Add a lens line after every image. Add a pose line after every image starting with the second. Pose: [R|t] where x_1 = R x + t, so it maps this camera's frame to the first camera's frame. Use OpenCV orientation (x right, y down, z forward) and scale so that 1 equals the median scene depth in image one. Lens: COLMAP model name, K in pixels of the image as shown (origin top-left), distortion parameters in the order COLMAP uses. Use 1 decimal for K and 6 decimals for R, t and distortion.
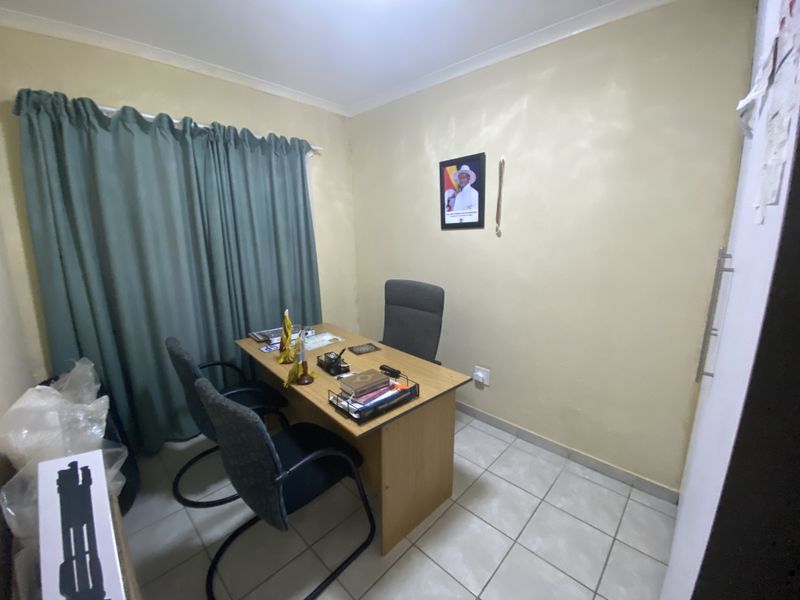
lens RADIAL K [[324.5, 0, 397.0], [0, 324.5, 299.5], [0, 0, 1]] dist [0.013026, -0.016242]
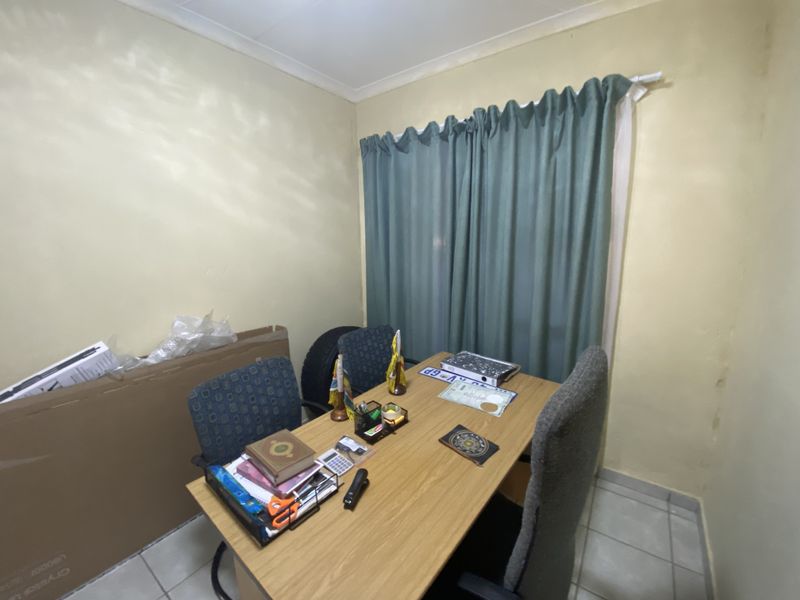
lens RADIAL K [[324.5, 0, 397.0], [0, 324.5, 299.5], [0, 0, 1]] dist [0.013026, -0.016242]
pose [[0.107283, 0.255458, -0.960849, 0.395292], [-0.164716, 0.957639, 0.236213, -0.226207], [0.980489, 0.132925, 0.144816, 0.733365]]
